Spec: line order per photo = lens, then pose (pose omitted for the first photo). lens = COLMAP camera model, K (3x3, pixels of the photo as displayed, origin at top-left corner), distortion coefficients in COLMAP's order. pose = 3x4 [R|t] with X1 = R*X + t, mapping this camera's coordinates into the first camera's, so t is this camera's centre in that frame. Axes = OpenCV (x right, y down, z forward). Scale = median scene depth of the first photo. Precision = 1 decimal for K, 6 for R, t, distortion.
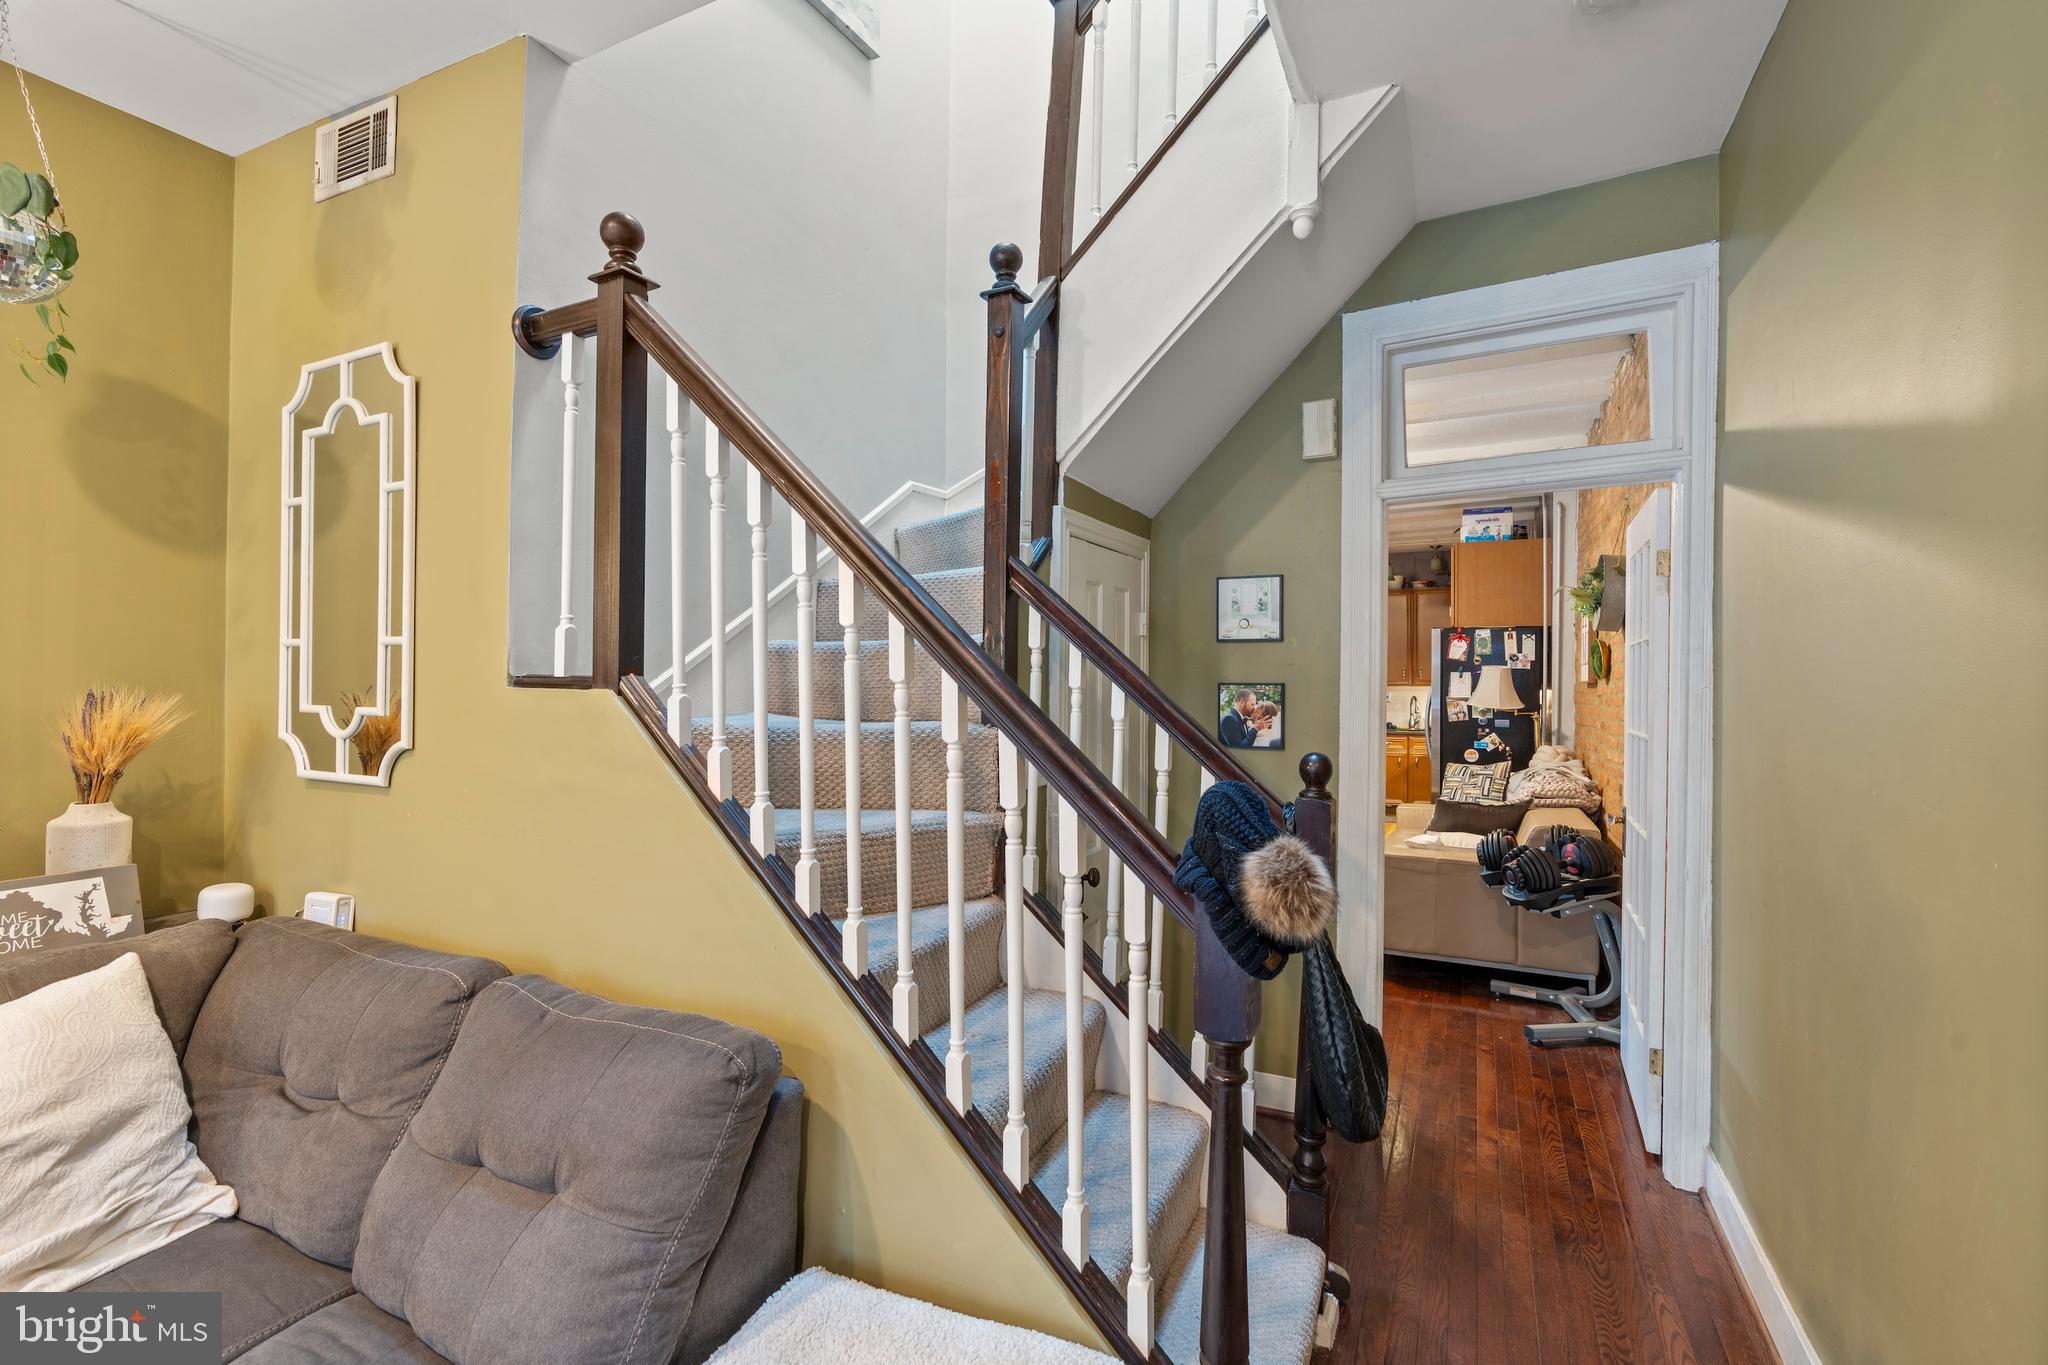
lens RADIAL K [[932.7, 0, 1028.8], [0, 932.7, 682.6], [0, 0, 1]] dist [-0.007948, 0.001332]
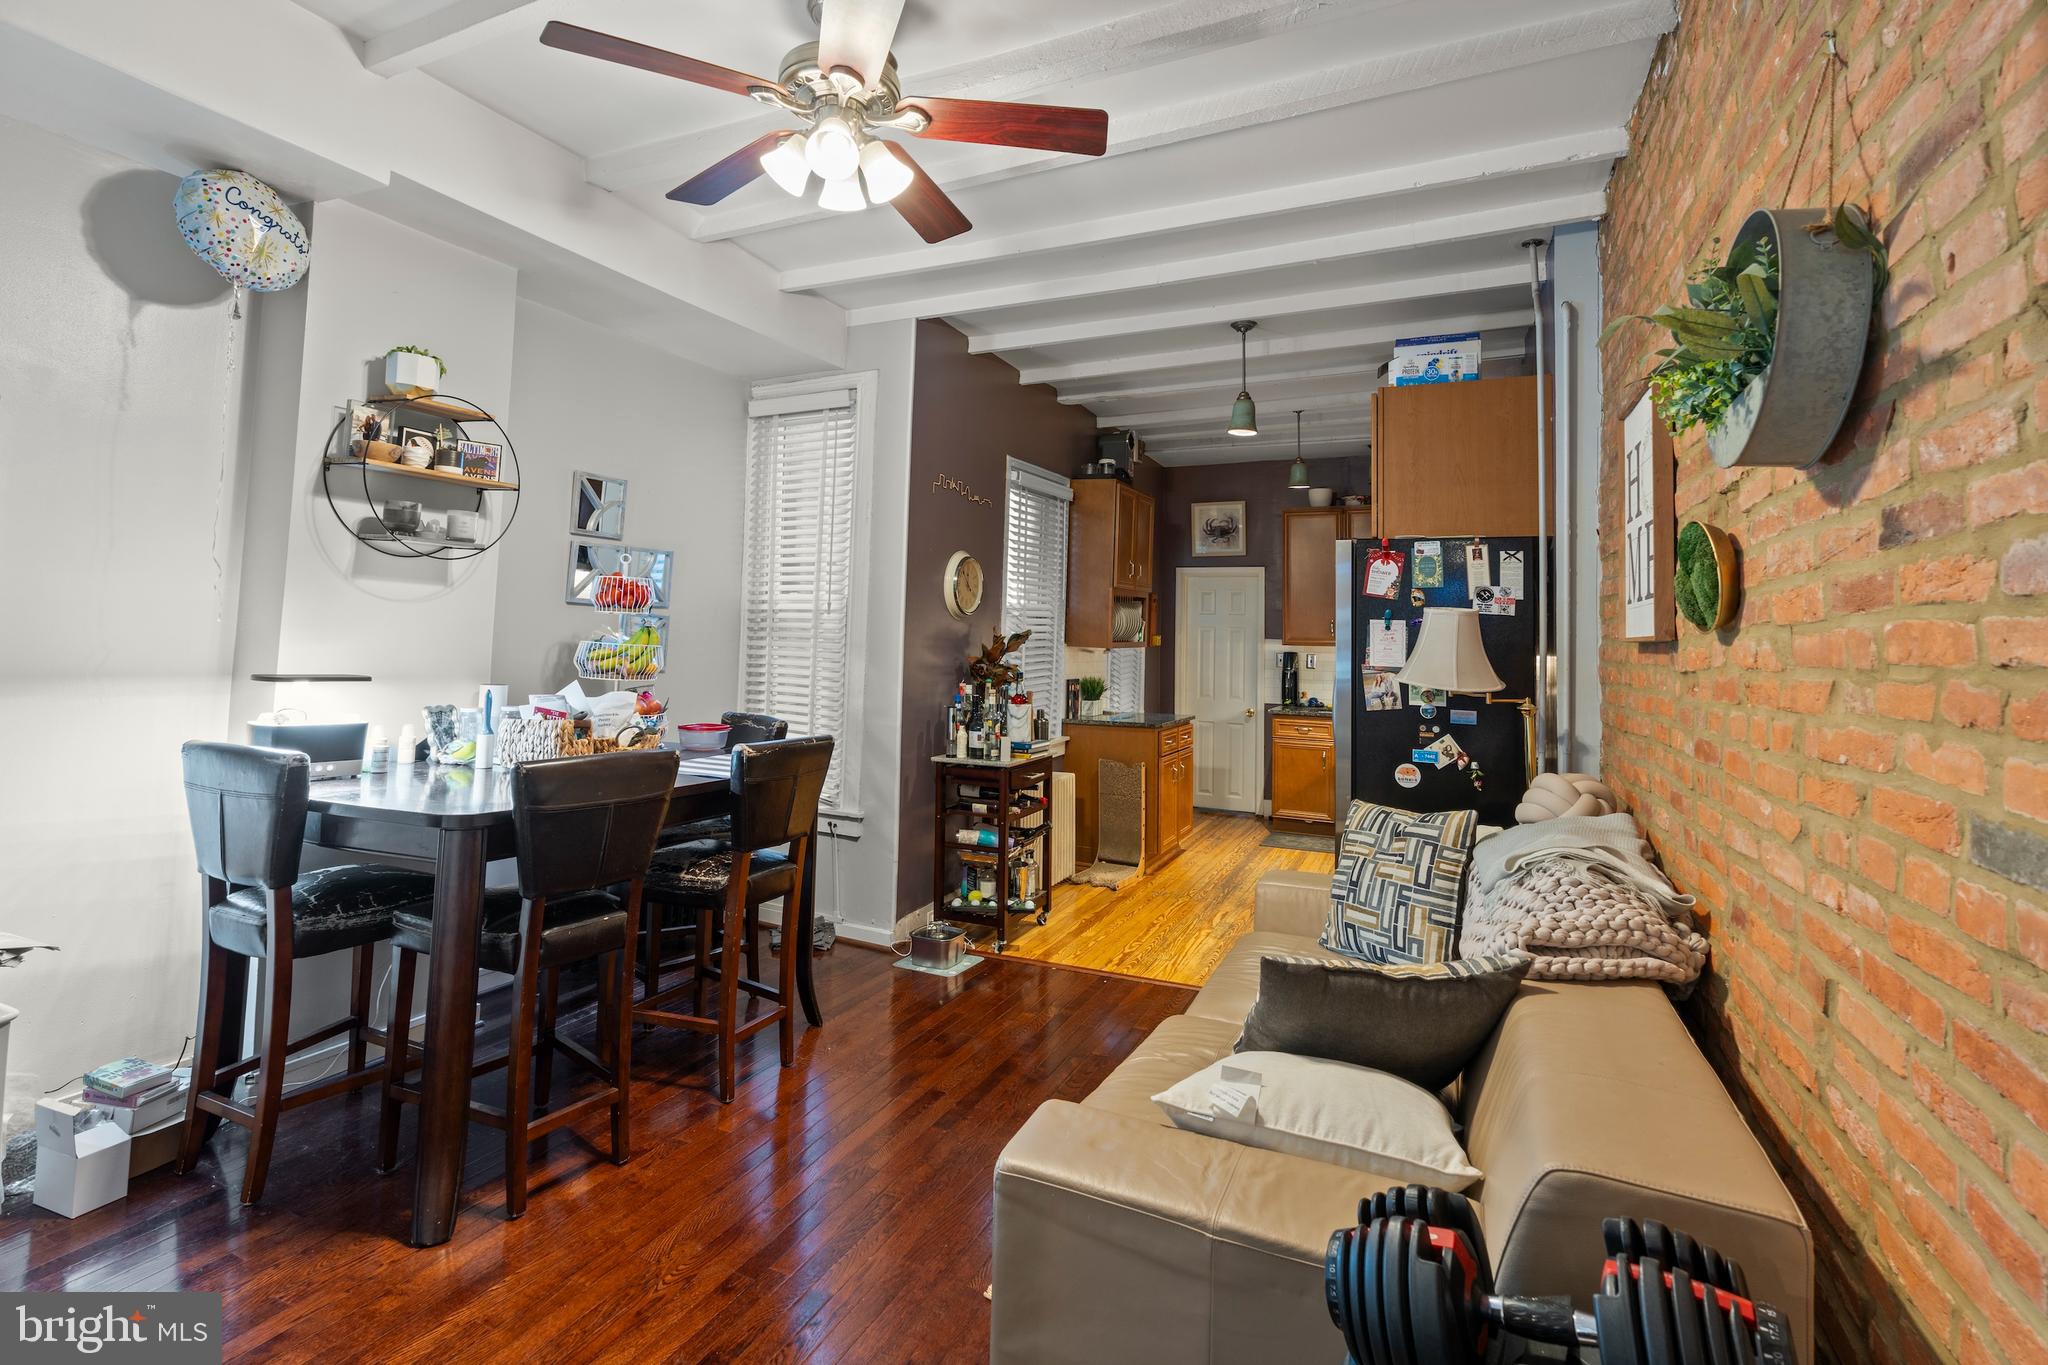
lens RADIAL K [[932.7, 0, 1033.0], [0, 932.7, 584.7], [0, 0, 1]] dist [-0.007948, 0.001332]
pose [[0.999576, 0.020878, 0.020284, 0.253055], [-0.019673, 0.998131, -0.057865, 0.004005], [-0.021454, 0.057442, 0.998118, 0.475285]]
